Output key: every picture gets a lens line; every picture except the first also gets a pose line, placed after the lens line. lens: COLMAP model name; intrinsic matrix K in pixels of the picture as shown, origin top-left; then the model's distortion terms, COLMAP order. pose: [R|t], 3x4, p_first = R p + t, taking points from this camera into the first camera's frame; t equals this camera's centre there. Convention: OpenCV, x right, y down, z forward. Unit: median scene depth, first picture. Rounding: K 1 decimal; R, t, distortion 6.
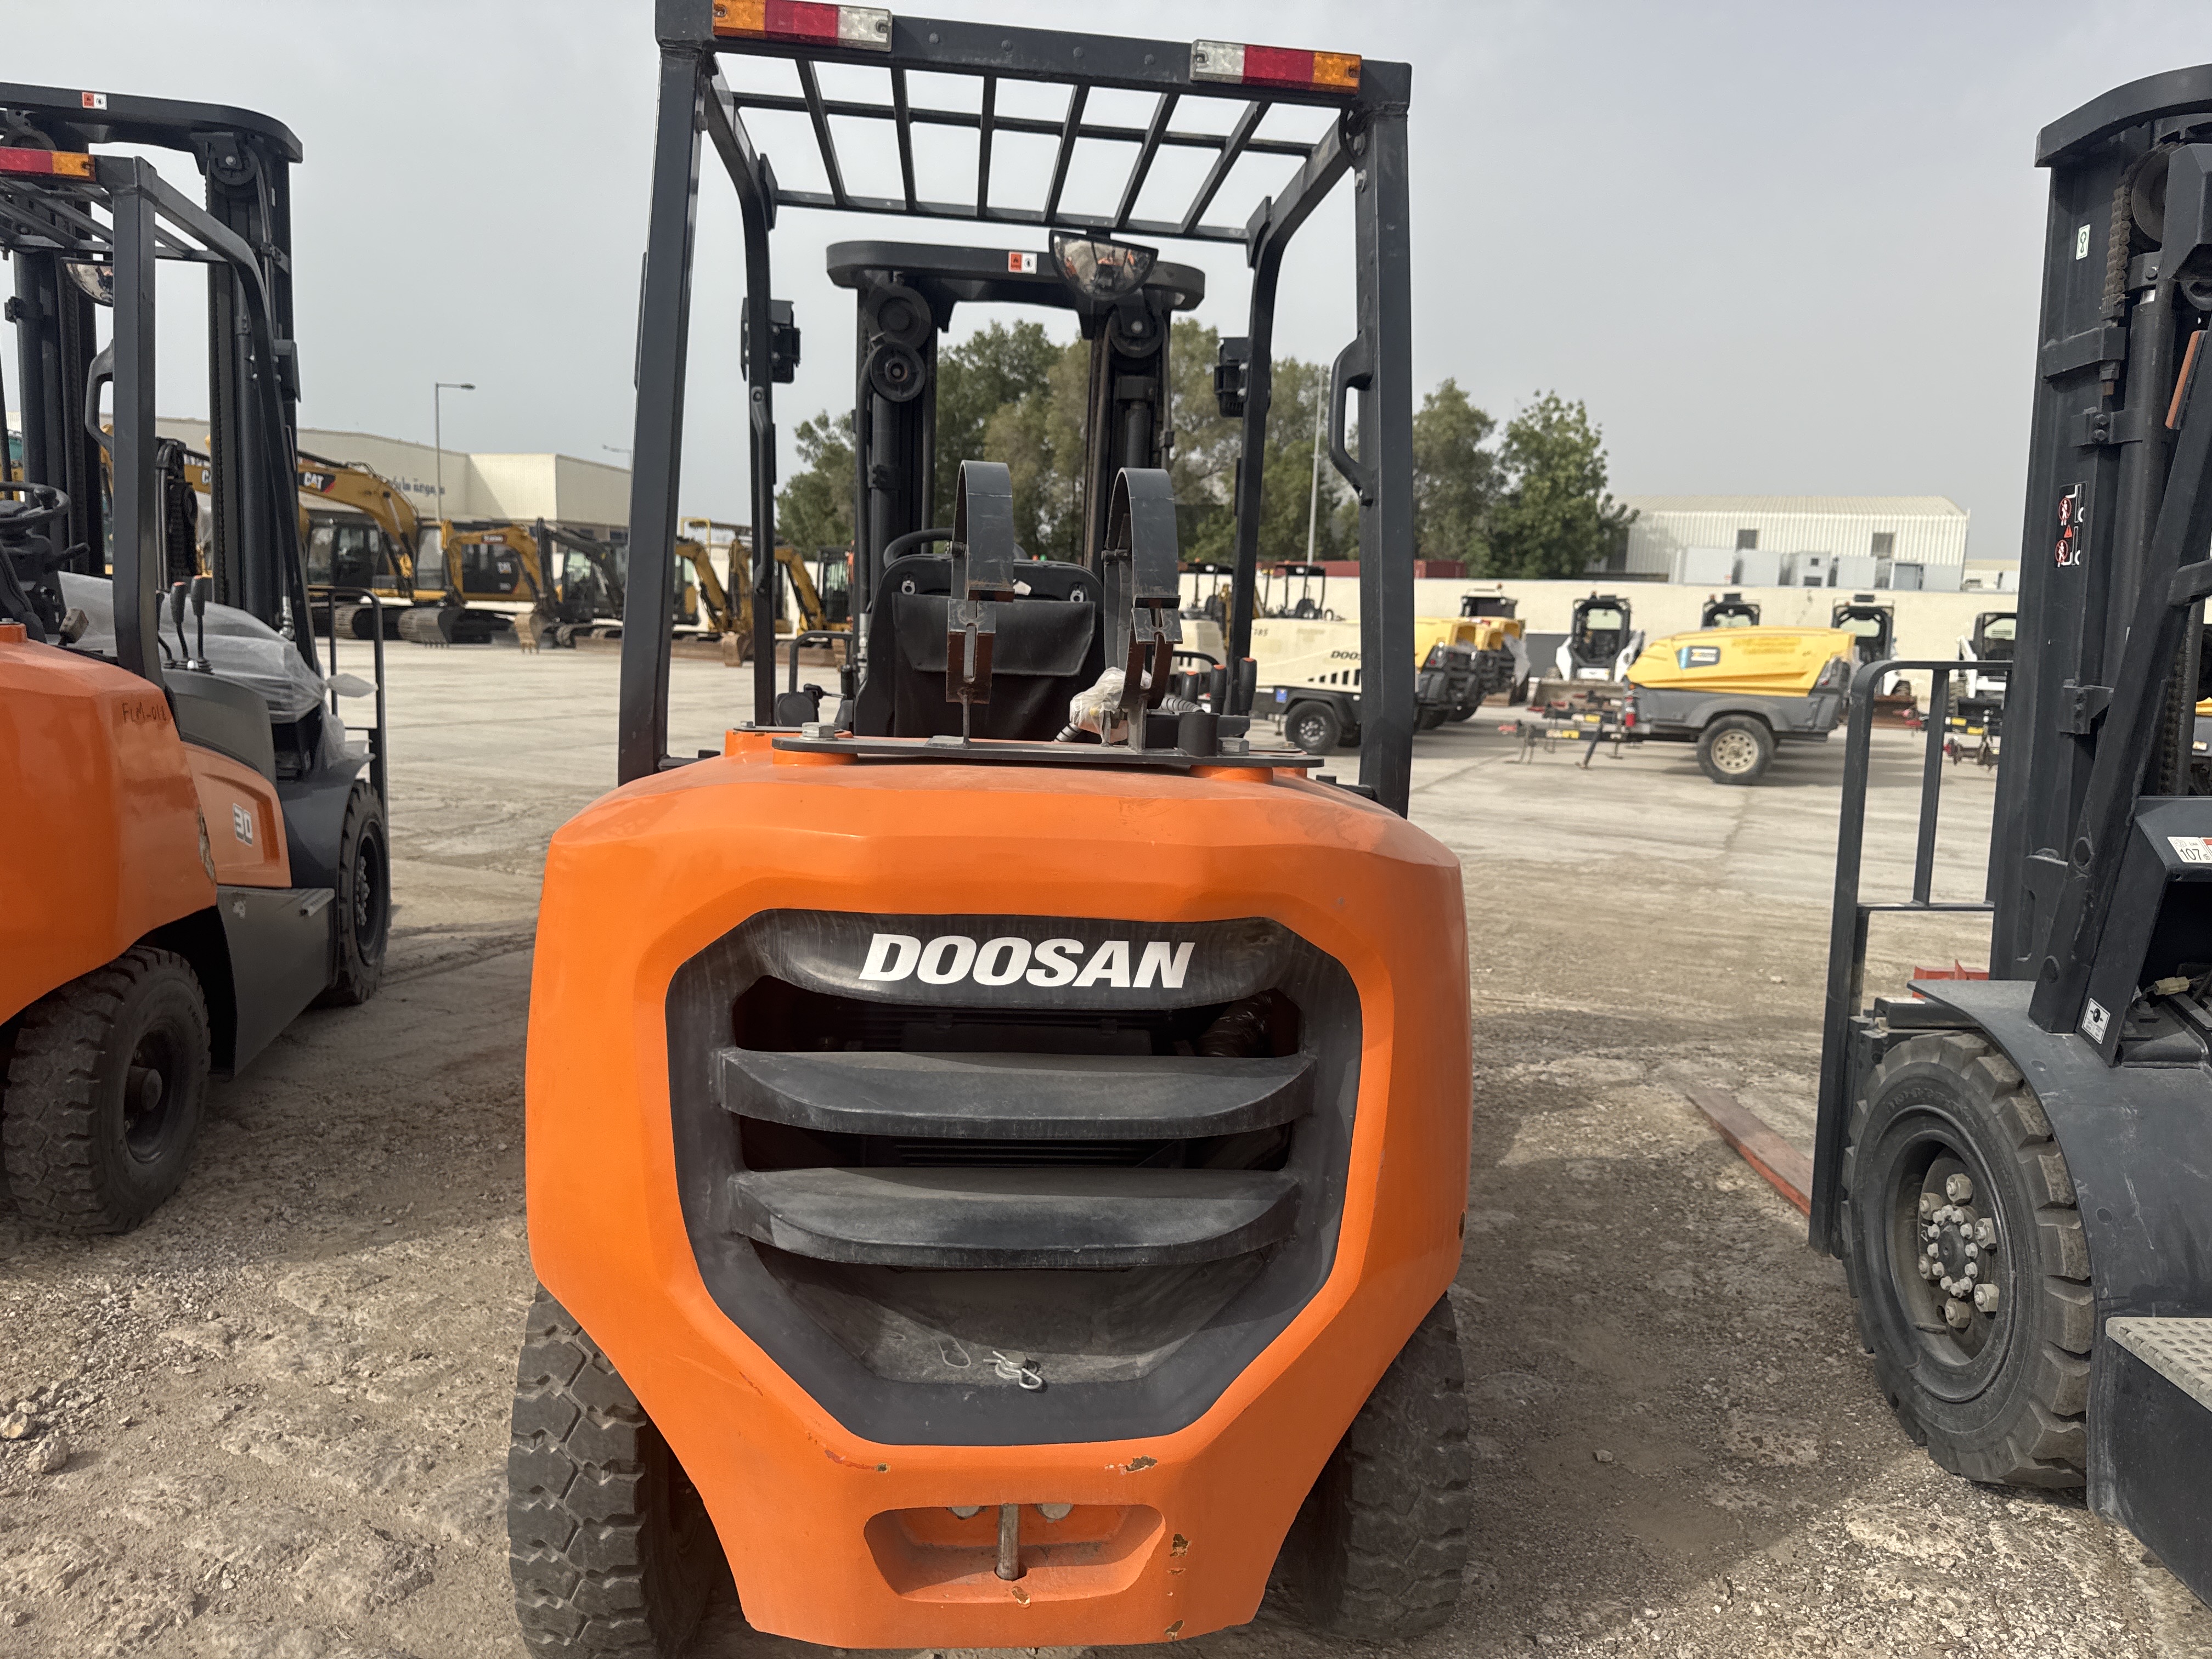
lens RADIAL K [[1642.0, 0, 1108.3], [0, 1642.0, 879.5], [0, 0, 1]] dist [0.085016, -0.113977]
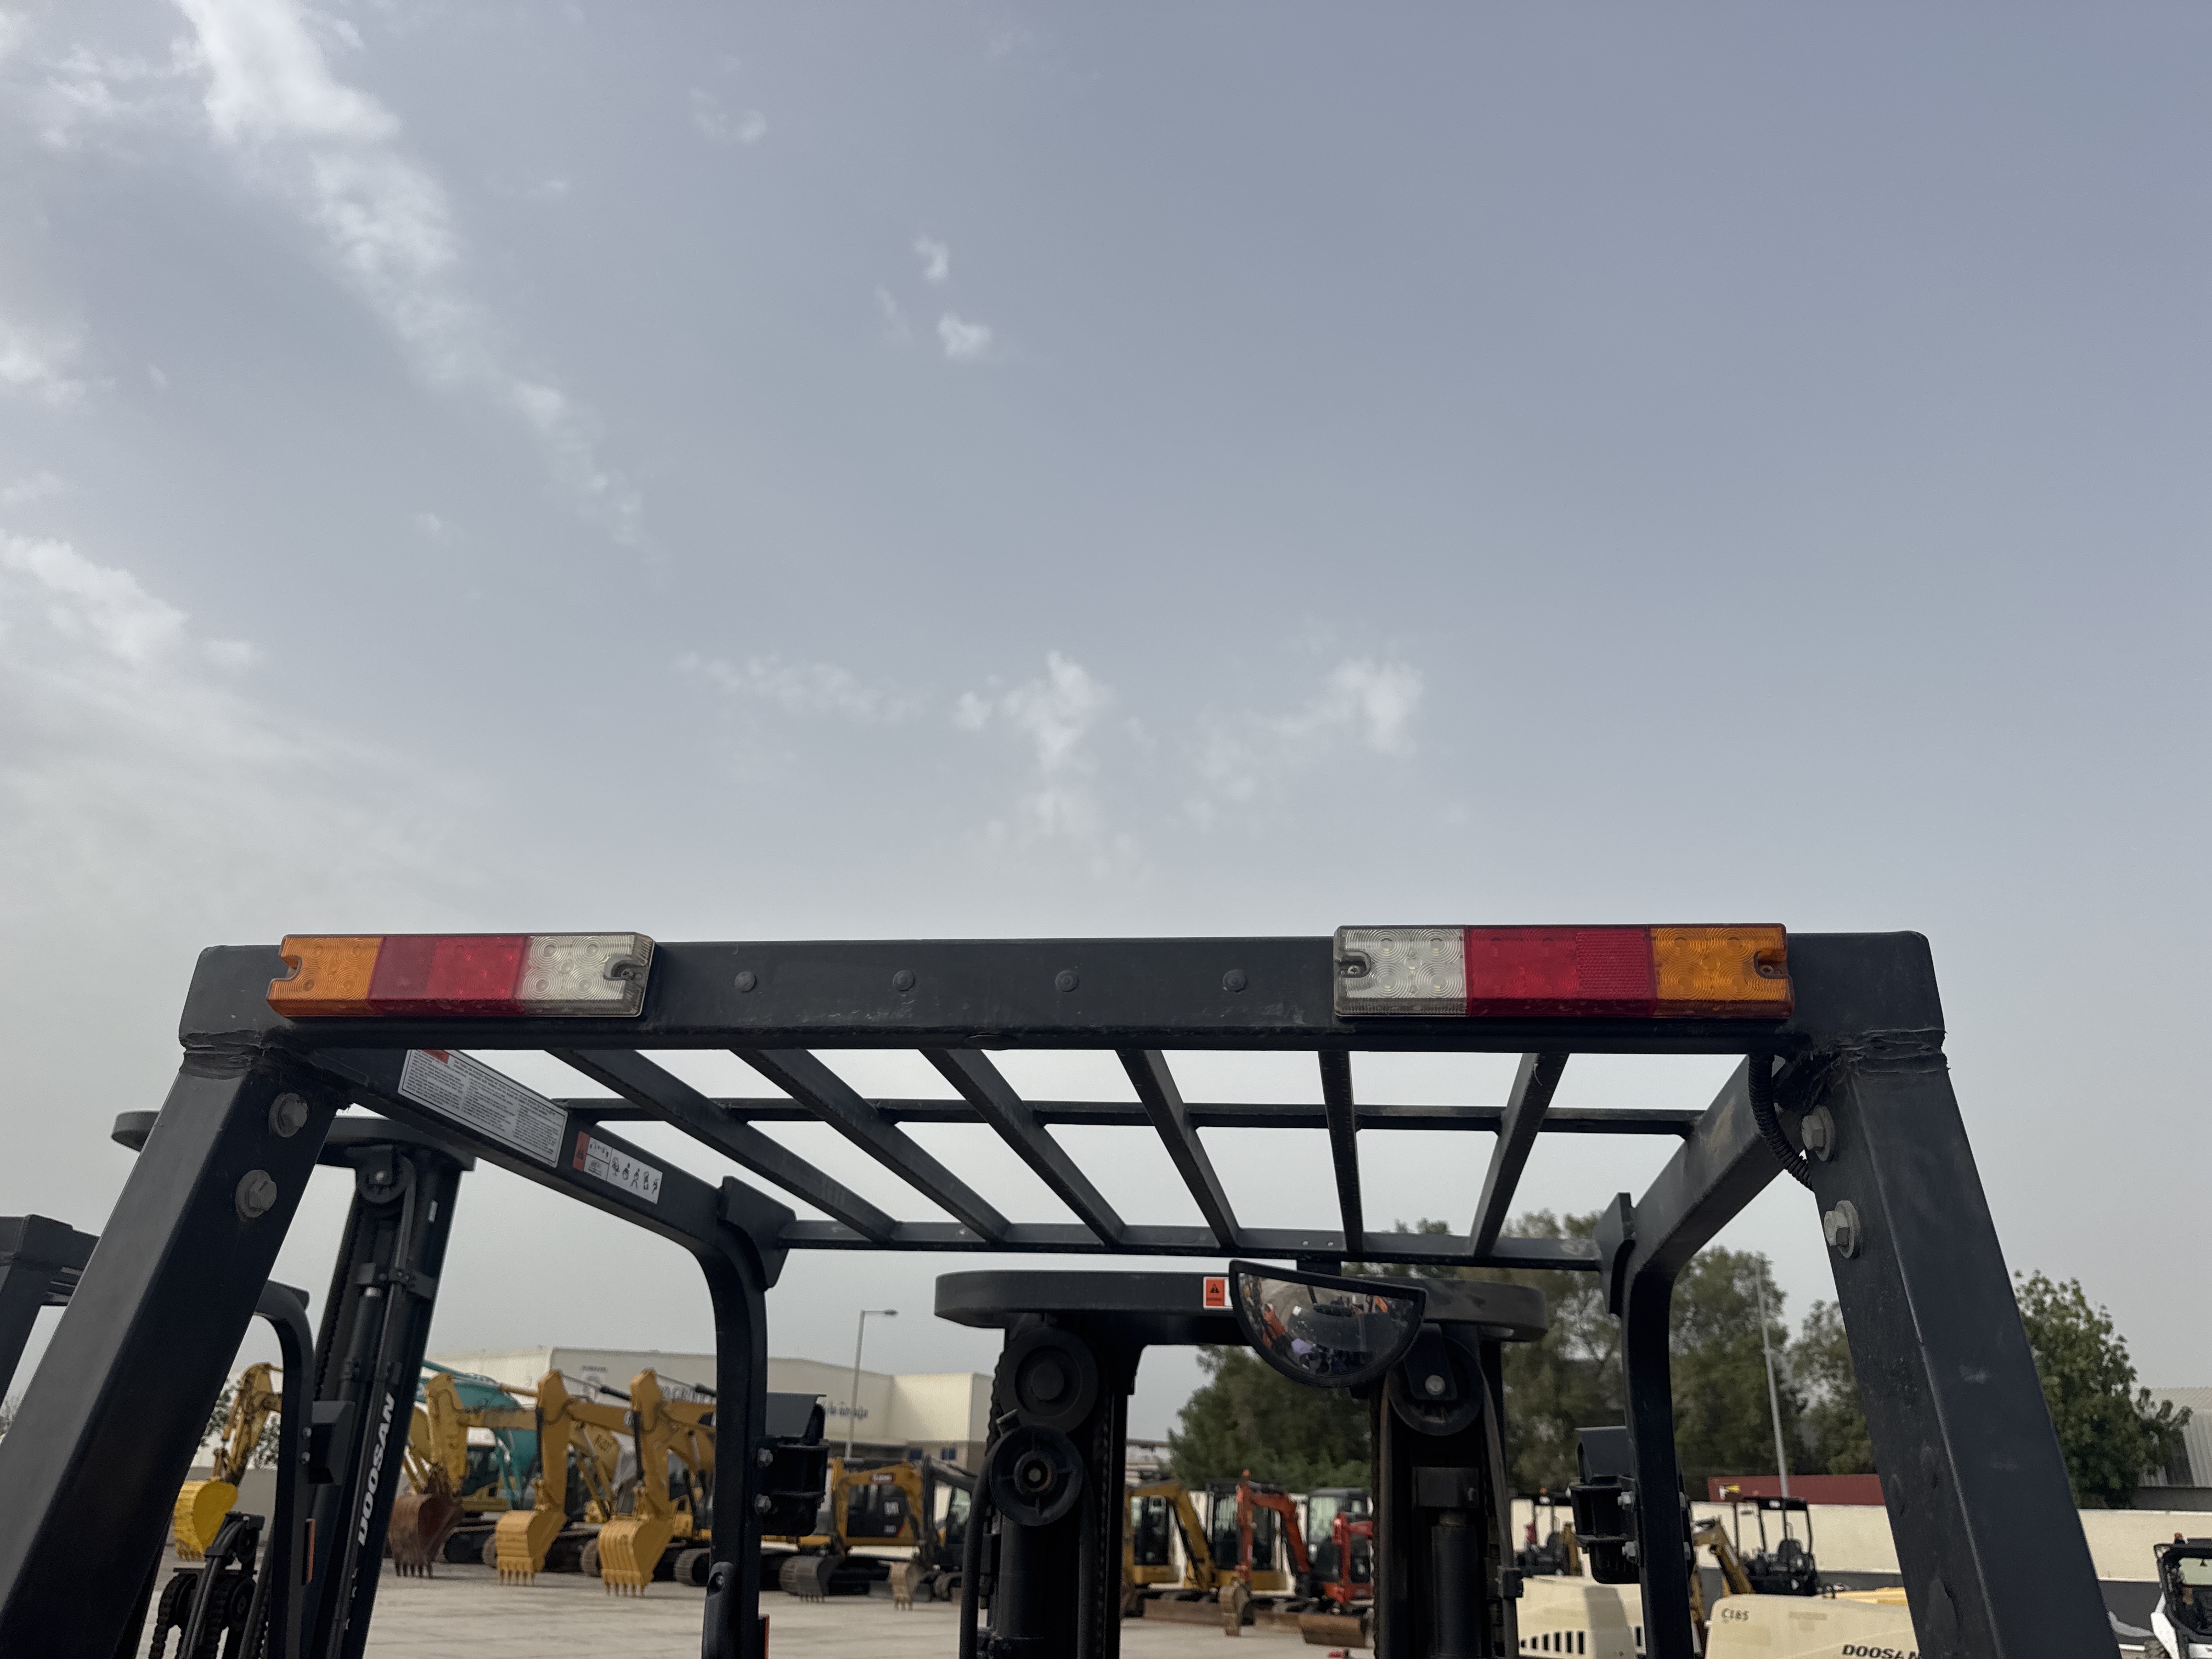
lens RADIAL K [[1605.5, 0, 1108.1], [0, 1605.5, 831.0], [0, 0, 1]] dist [0.003112, -0.008456]
pose [[0.968133, -0.106588, -0.226622, 0.010193], [-0.030246, 0.848518, -0.528301, -0.036395], [0.248603, 0.518320, 0.818255, 0.075231]]
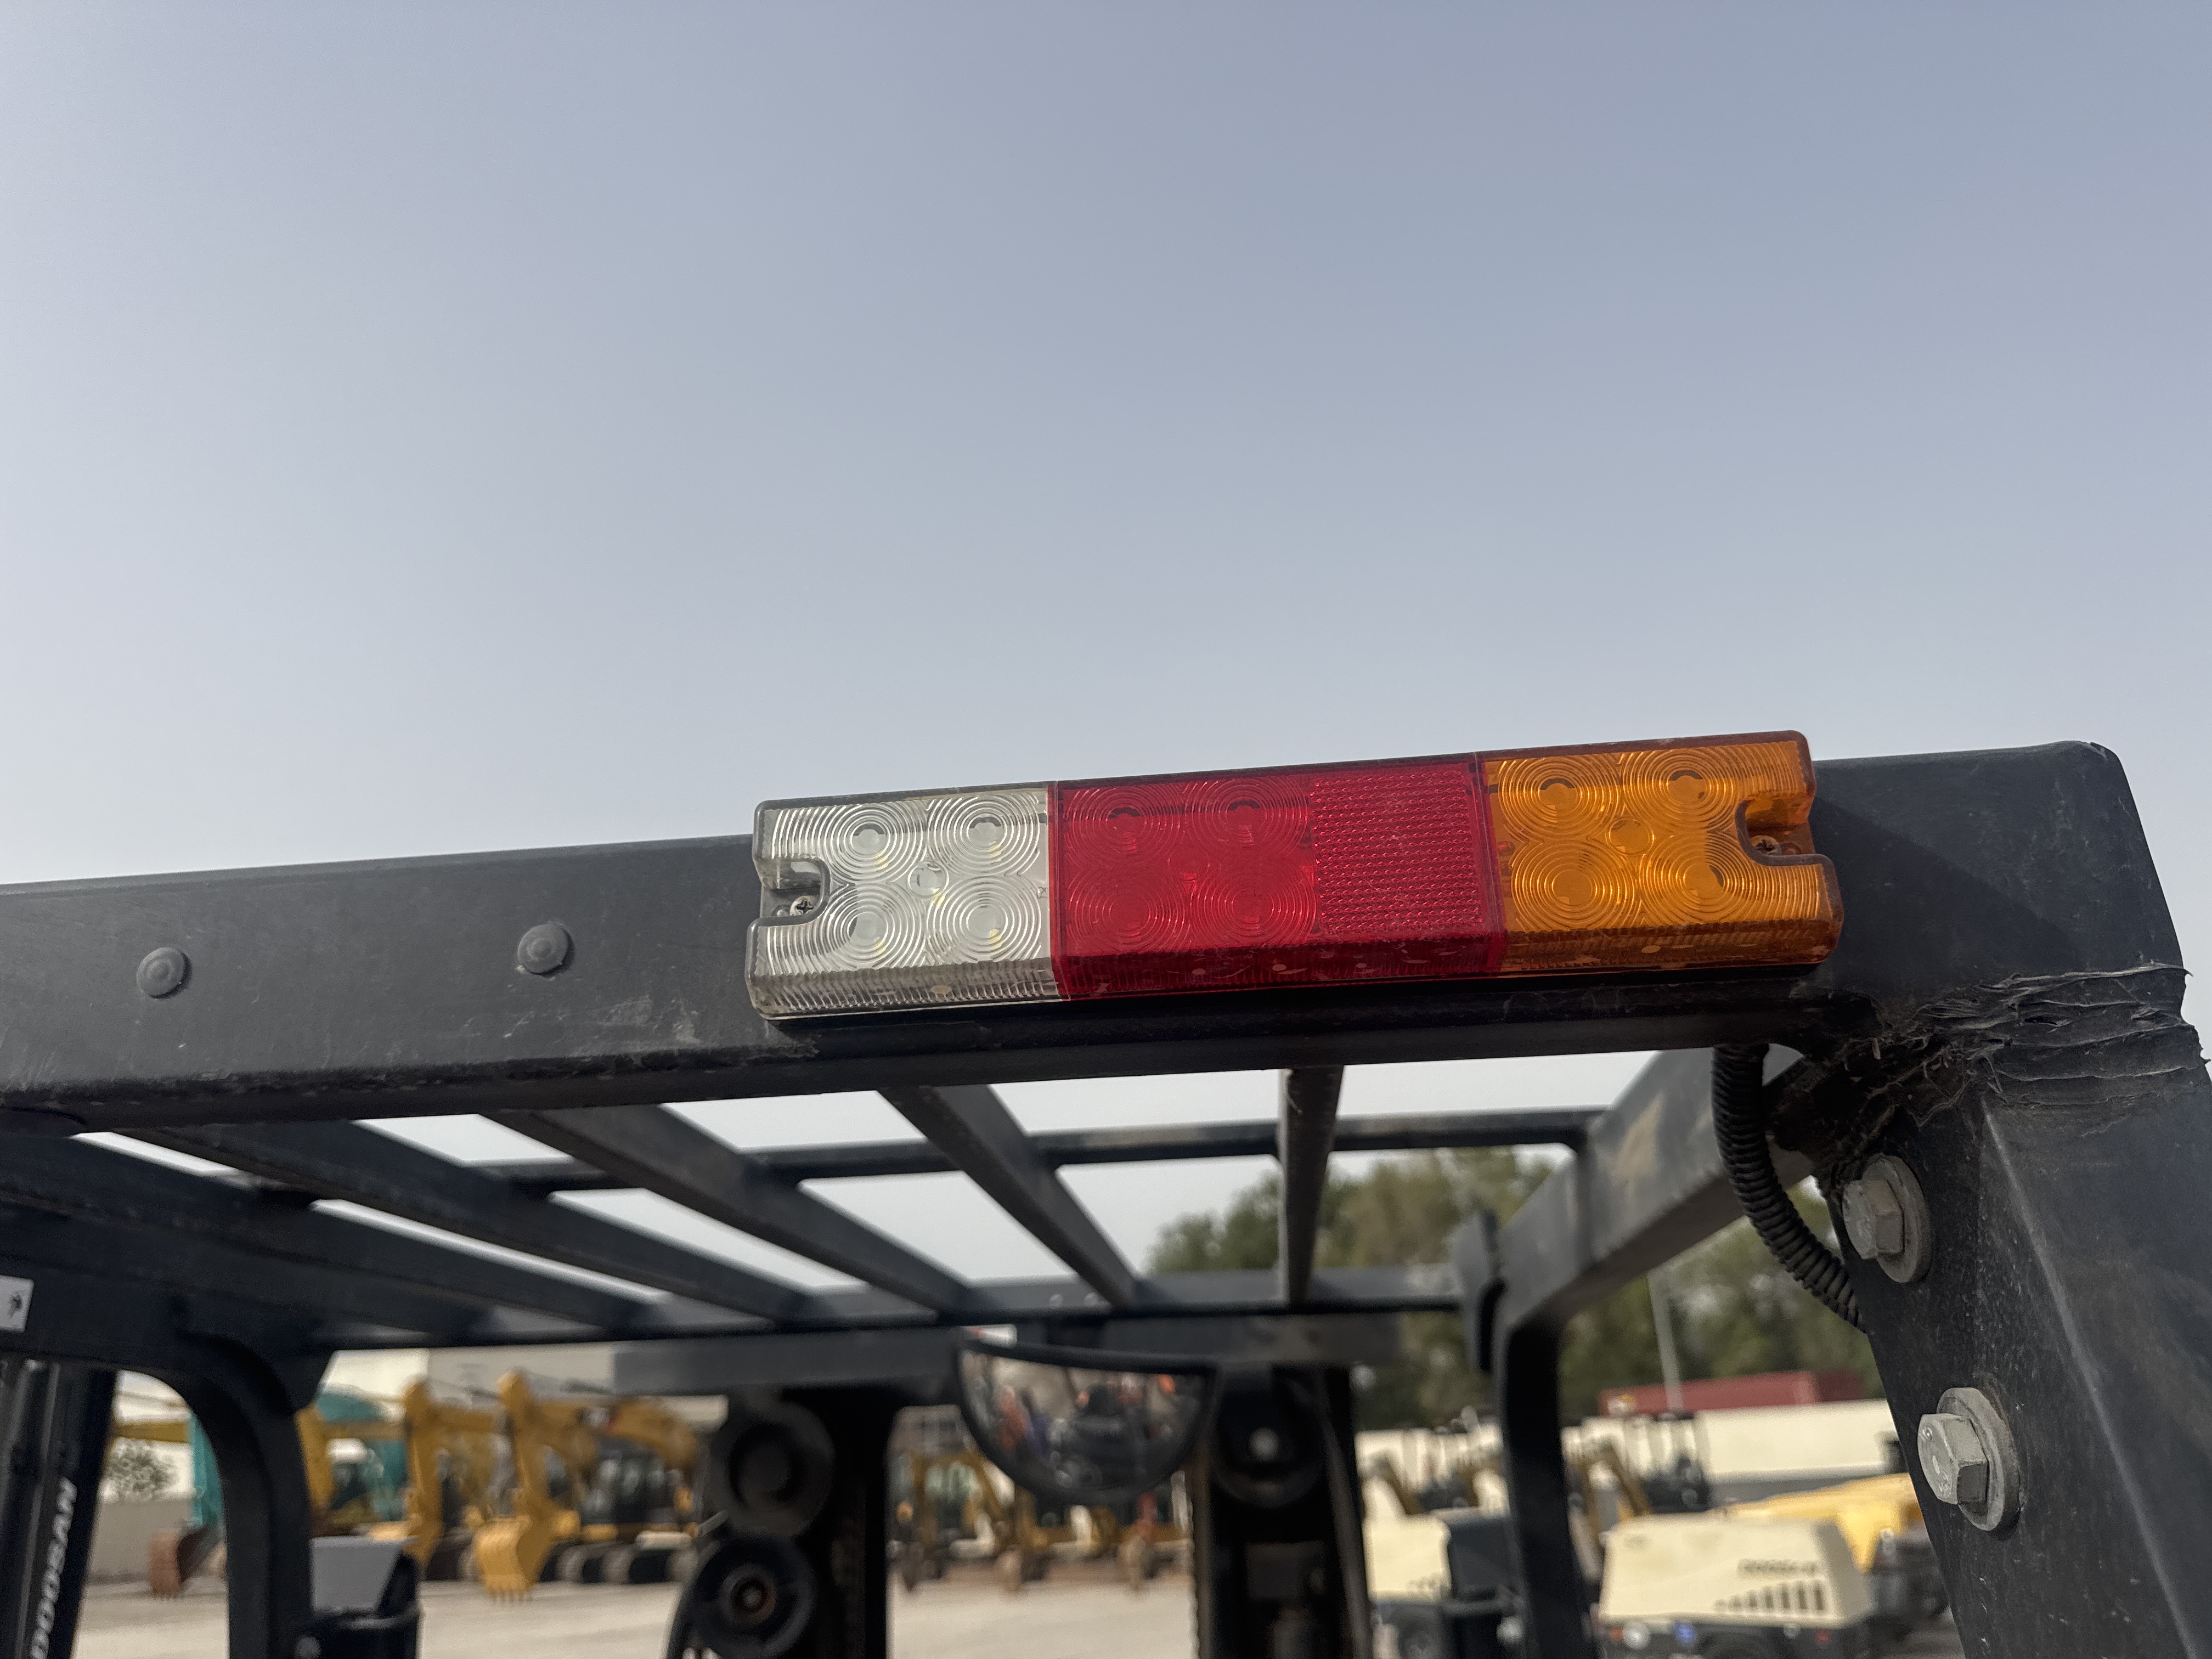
lens RADIAL K [[1605.5, 0, 1108.1], [0, 1605.5, 831.0], [0, 0, 1]] dist [0.003112, -0.008456]
pose [[0.975823, -0.151330, -0.157697, 0.012882], [0.052736, 0.863230, -0.502049, -0.048112], [0.212104, 0.481595, 0.850340, 0.100005]]
